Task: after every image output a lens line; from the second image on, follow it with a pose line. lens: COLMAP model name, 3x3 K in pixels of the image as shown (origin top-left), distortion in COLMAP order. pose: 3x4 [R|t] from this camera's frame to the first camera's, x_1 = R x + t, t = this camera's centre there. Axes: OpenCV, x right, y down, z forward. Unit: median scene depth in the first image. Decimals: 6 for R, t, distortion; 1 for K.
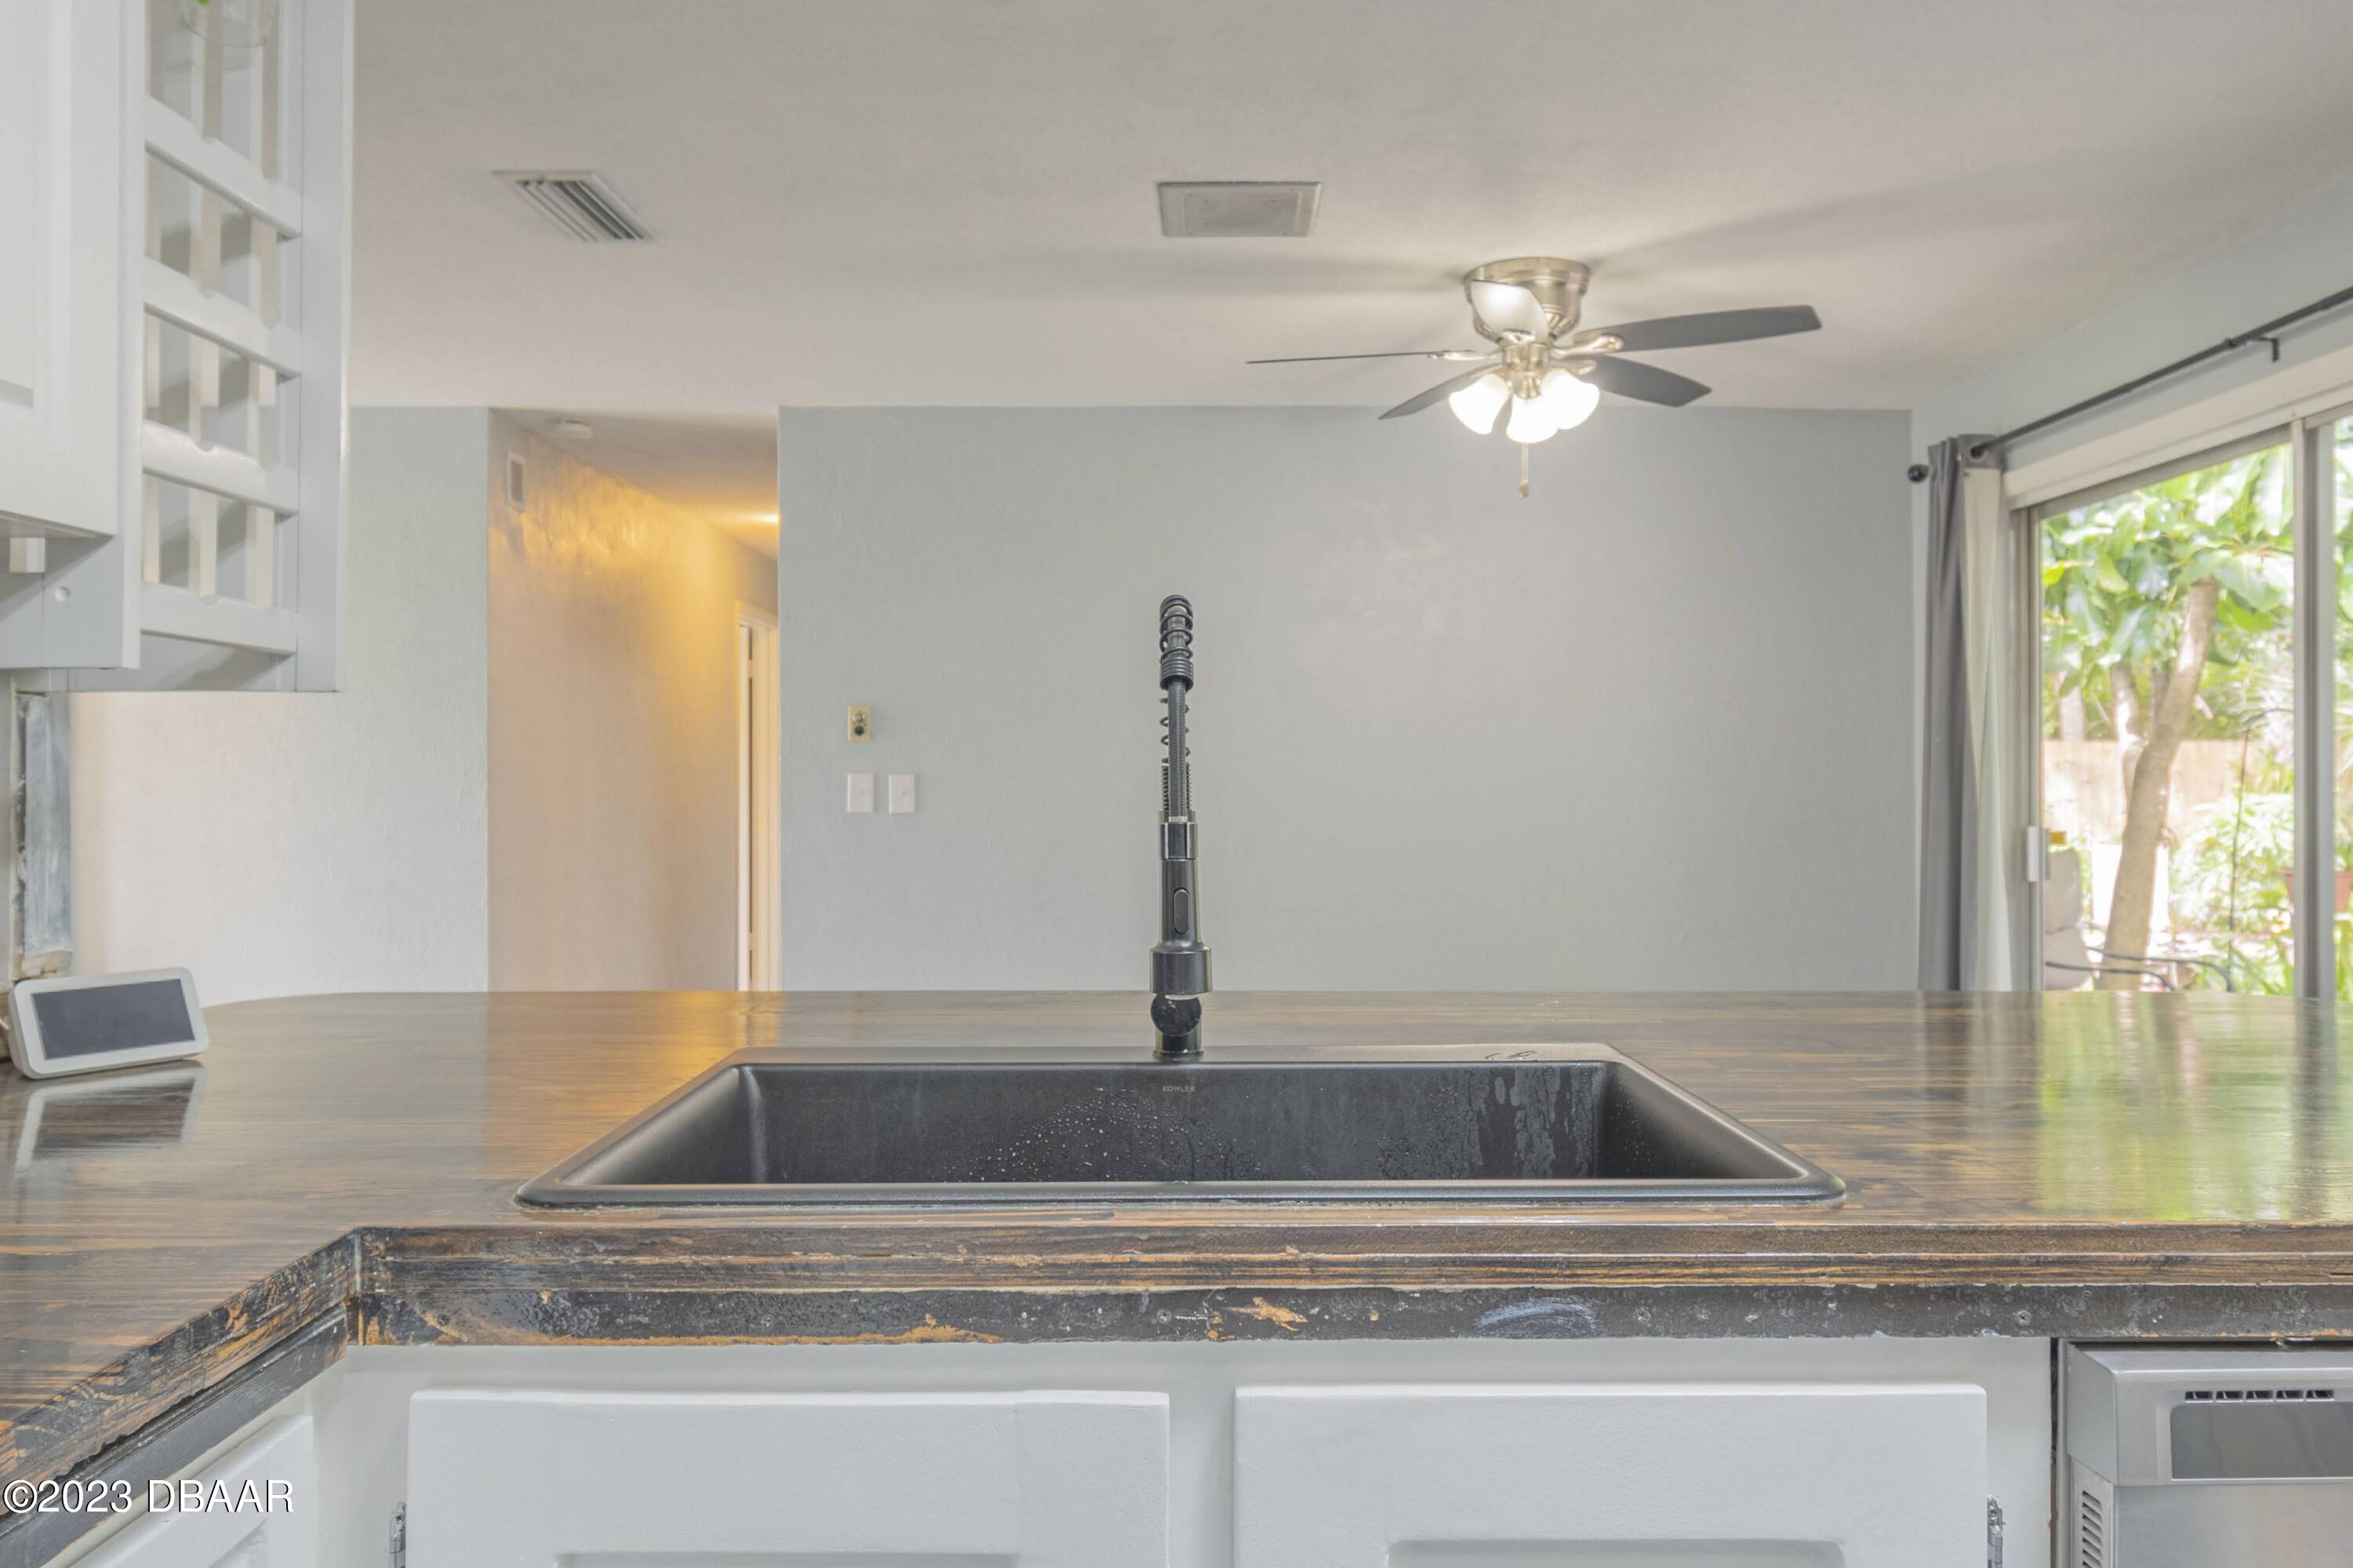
lens RADIAL K [[1635.7, 0, 1177.2], [0, 1635.7, 777.4], [0, 0, 1]] dist [0.012500, 0.002446]
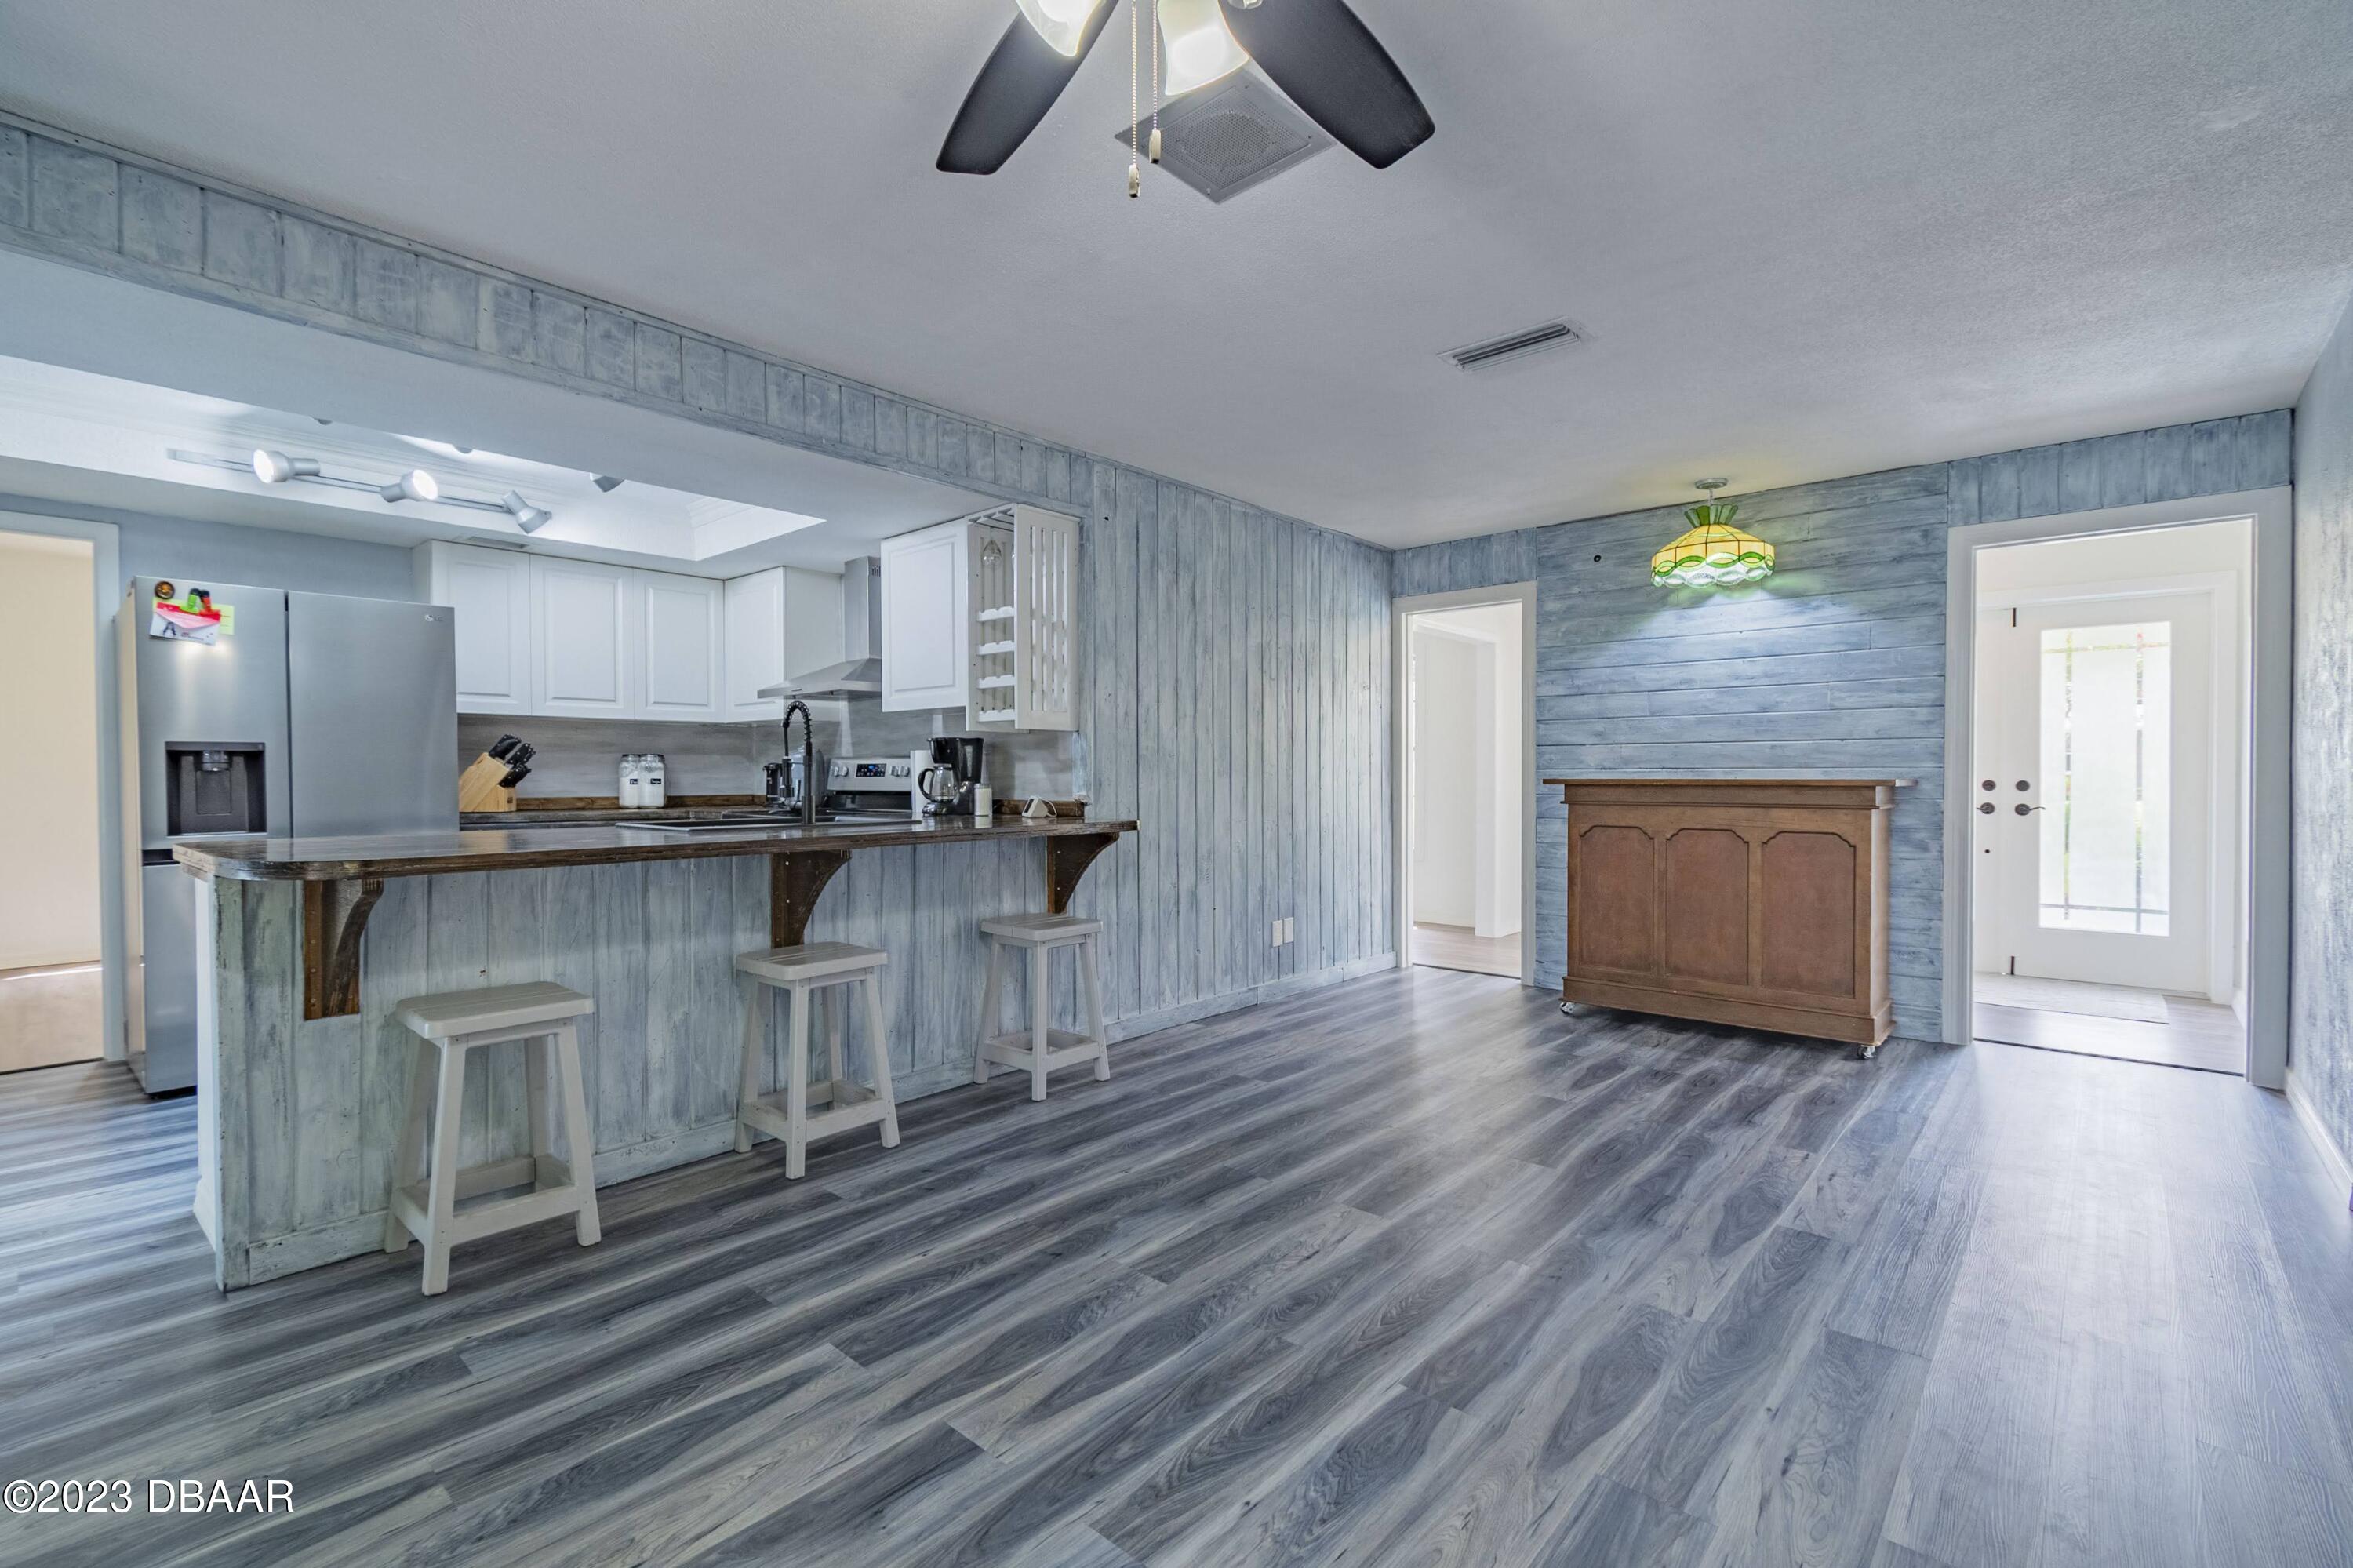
lens RADIAL K [[1037.5, 0, 1184.4], [0, 1037.5, 779.8], [0, 0, 1]] dist [0.003663, -0.000164]
pose [[-0.661200, 0.002249, -0.750207, 0.338551], [0.001987, 0.999997, 0.001246, 0.020932], [0.750207, -0.000667, -0.661202, 0.907100]]
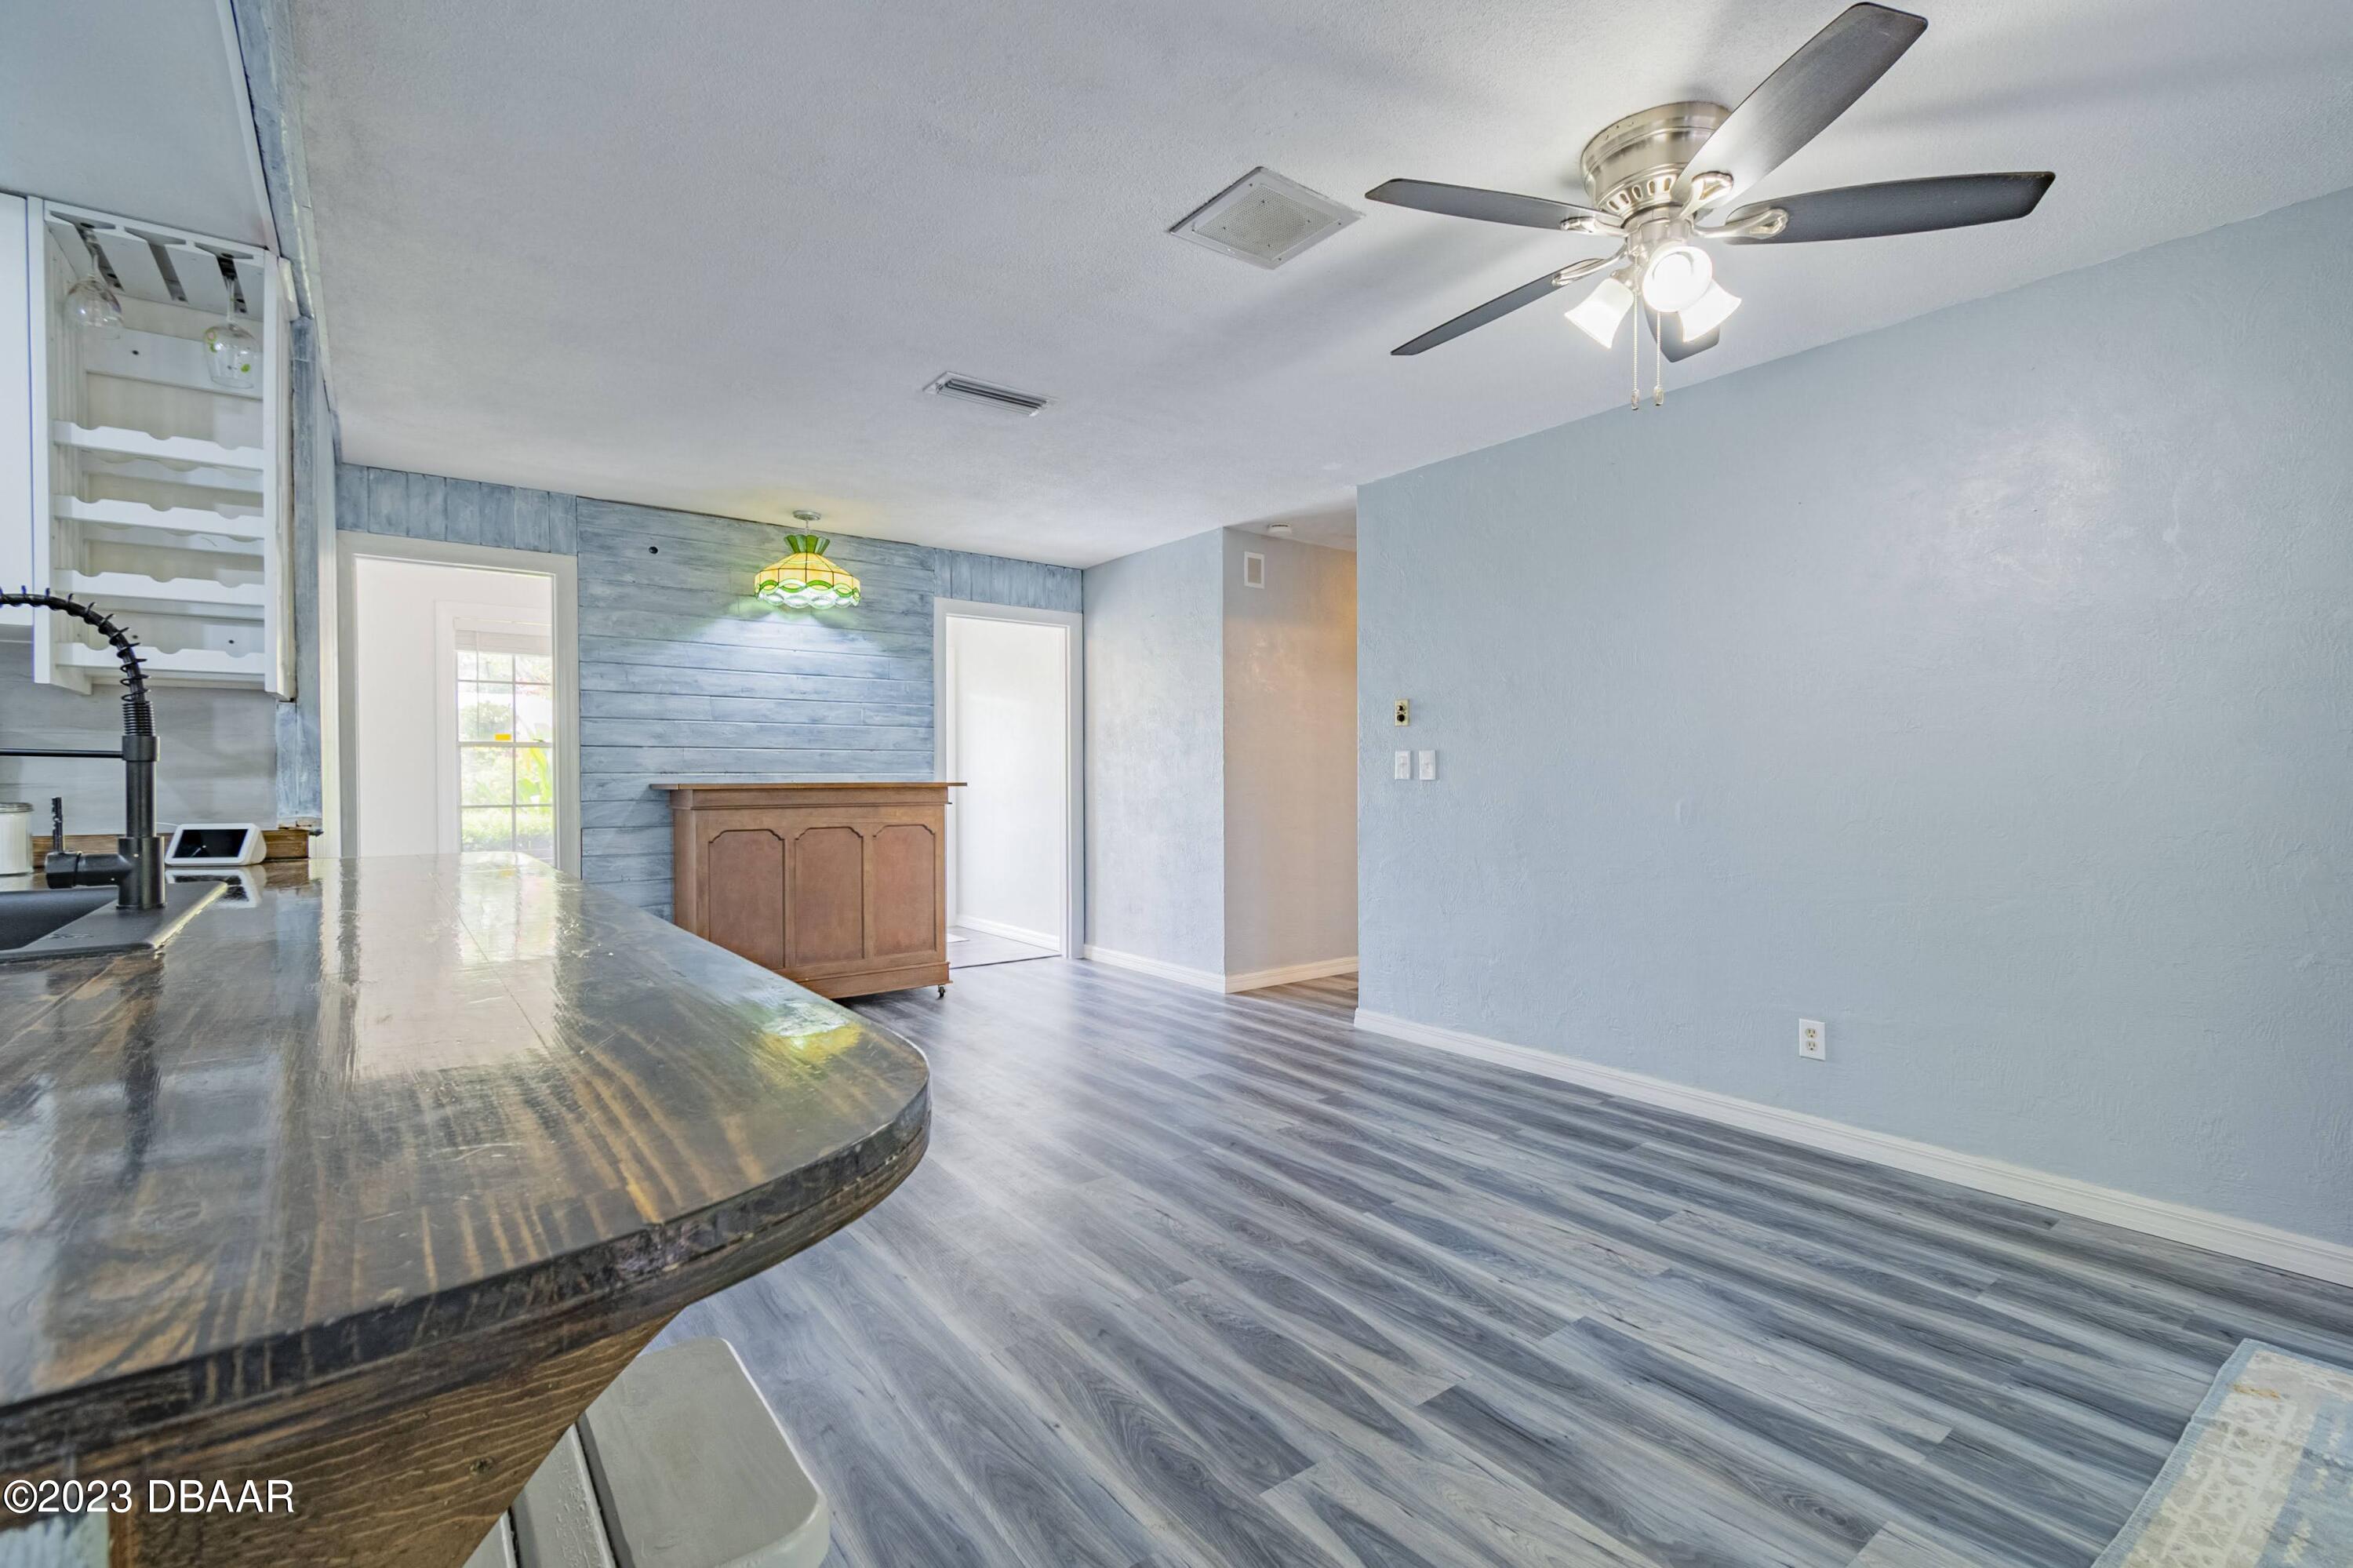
lens RADIAL K [[1037.5, 0, 1175.4], [0, 1037.5, 781.4], [0, 0, 1]] dist [0.003663, -0.000164]
pose [[0.603161, 0.001669, -0.797618, 0.366989], [0.004585, 0.999974, 0.005560, 0.017342], [0.797606, -0.007011, 0.603138, 0.345144]]
